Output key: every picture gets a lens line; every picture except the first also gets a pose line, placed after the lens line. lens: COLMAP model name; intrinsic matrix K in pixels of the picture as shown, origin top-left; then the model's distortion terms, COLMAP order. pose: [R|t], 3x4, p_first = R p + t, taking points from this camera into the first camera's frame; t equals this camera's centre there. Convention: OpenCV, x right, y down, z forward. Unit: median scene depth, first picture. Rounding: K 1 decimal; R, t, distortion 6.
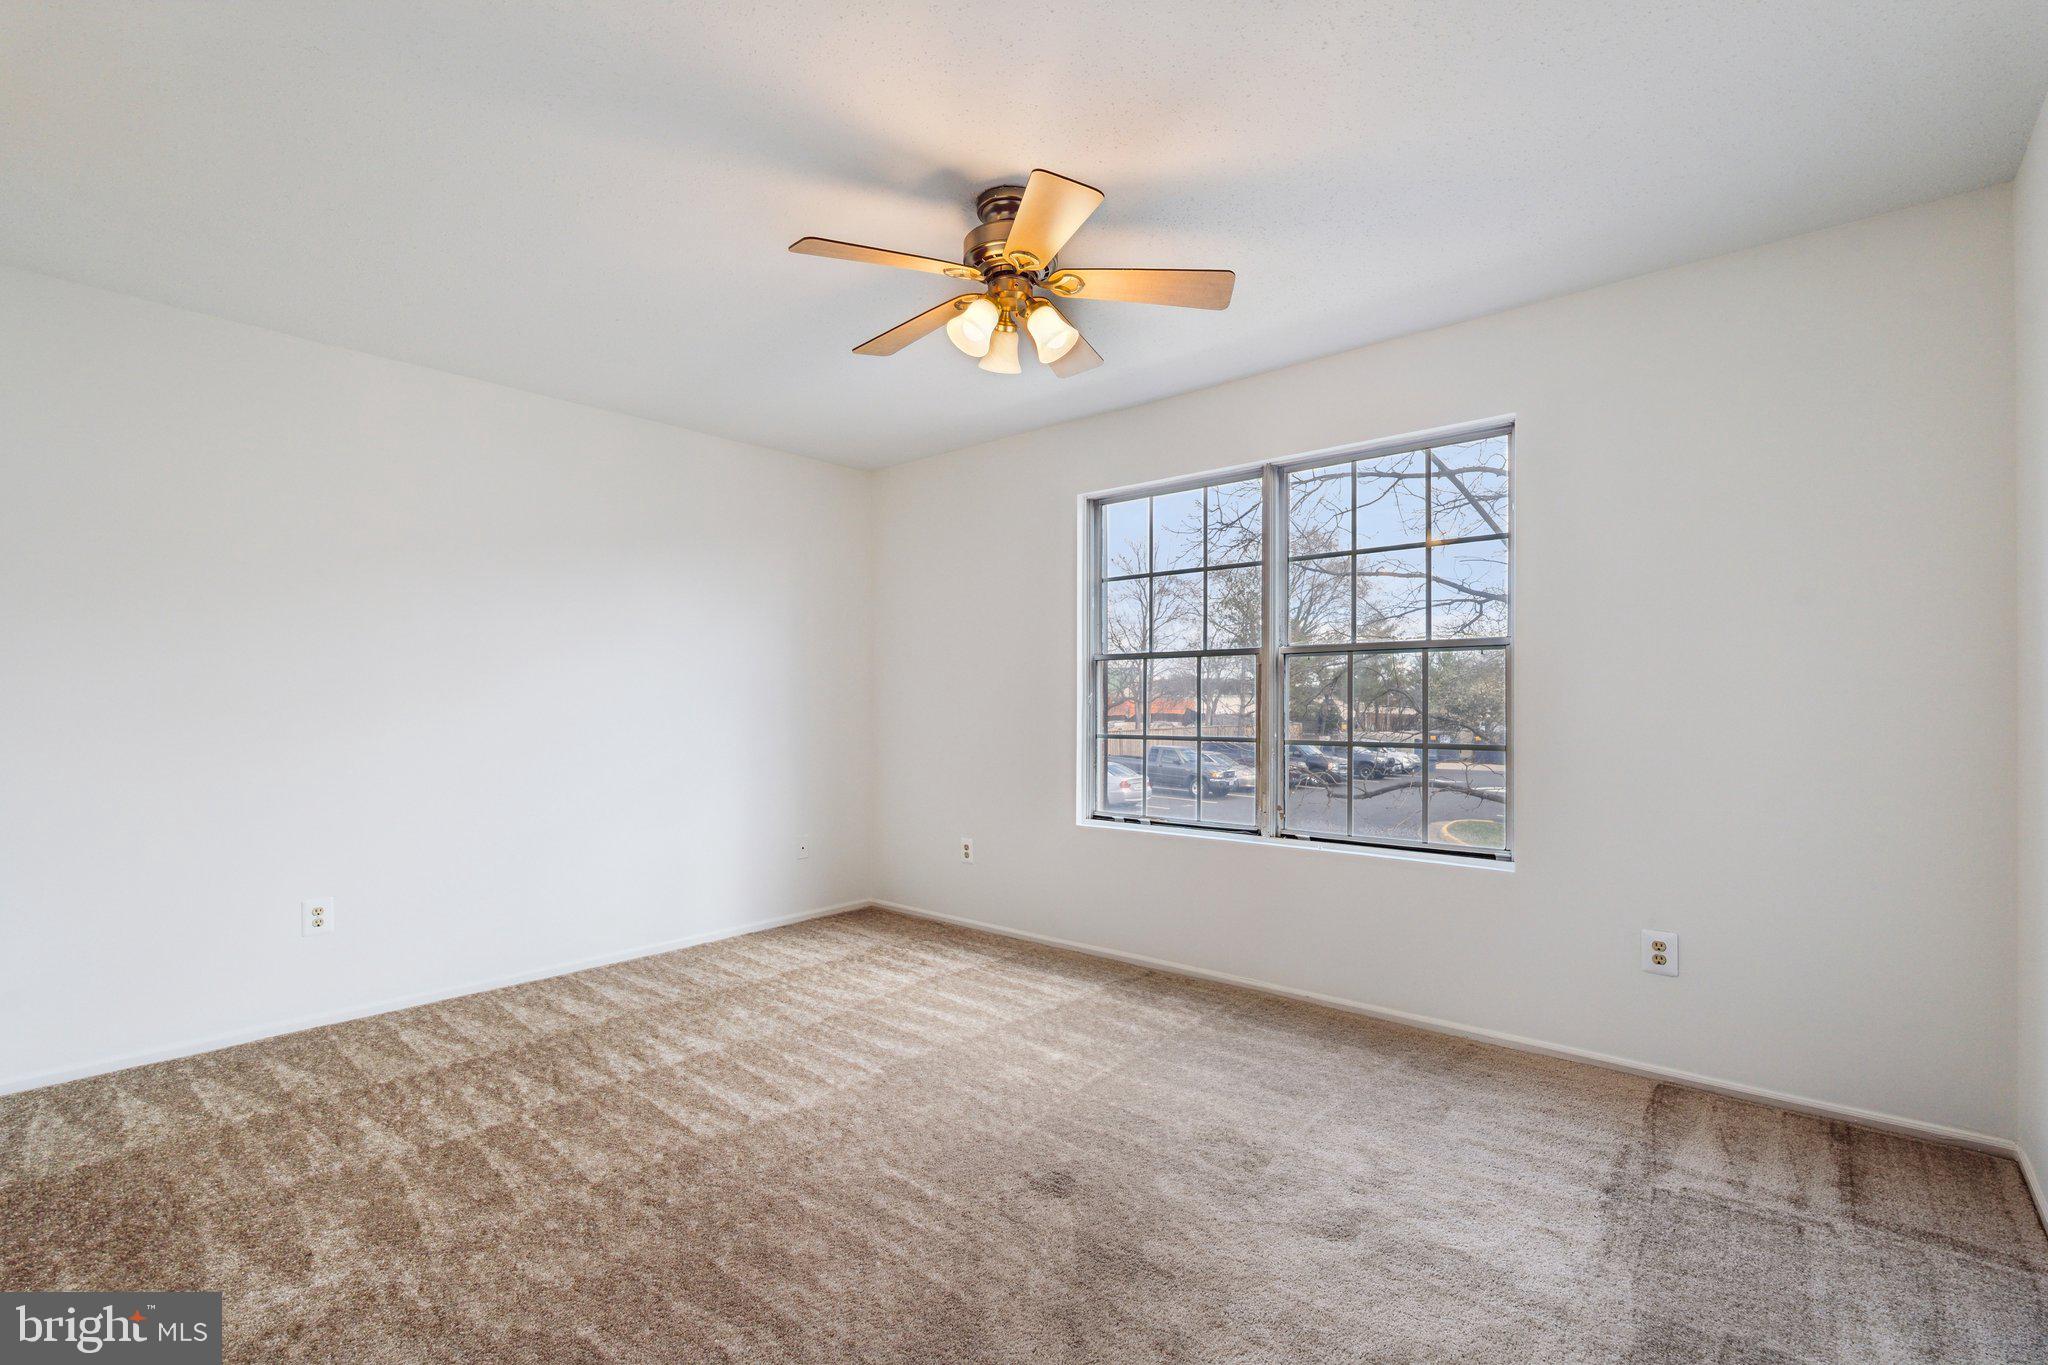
lens RADIAL K [[910.1, 0, 1023.7], [0, 910.1, 709.0], [0, 0, 1]] dist [-0.000927, -0.001161]
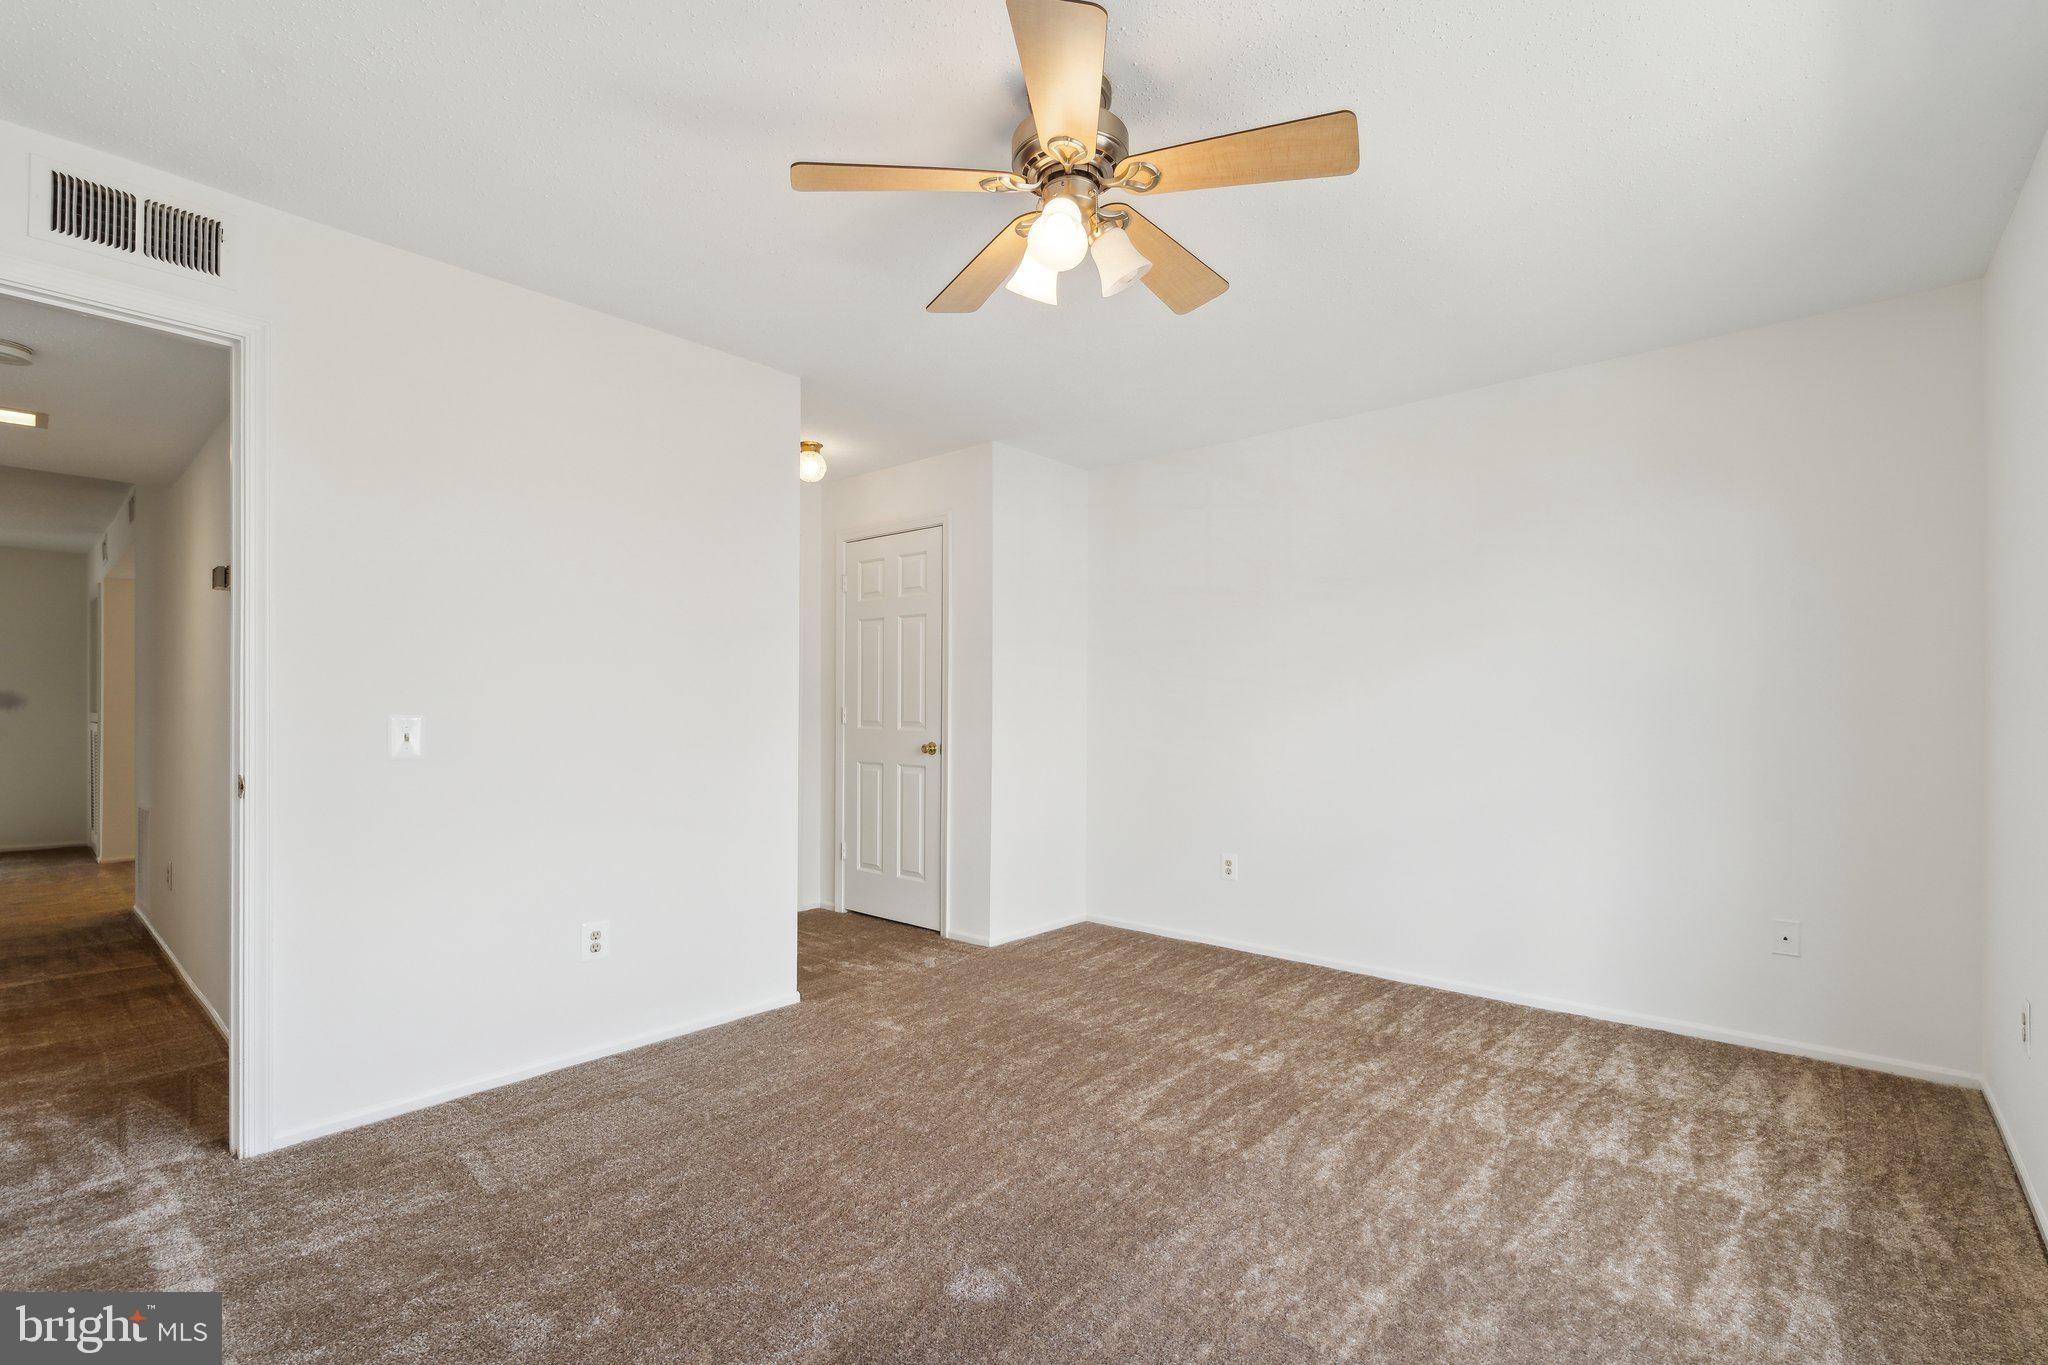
lens RADIAL K [[910.1, 0, 1023.7], [0, 910.1, 709.0], [0, 0, 1]] dist [-0.000927, -0.001161]
pose [[0.003932, 0.000899, -0.999992, 0.533078], [-0.008087, 0.999967, 0.000867, -0.003279], [0.999960, 0.008084, 0.003939, 0.644472]]
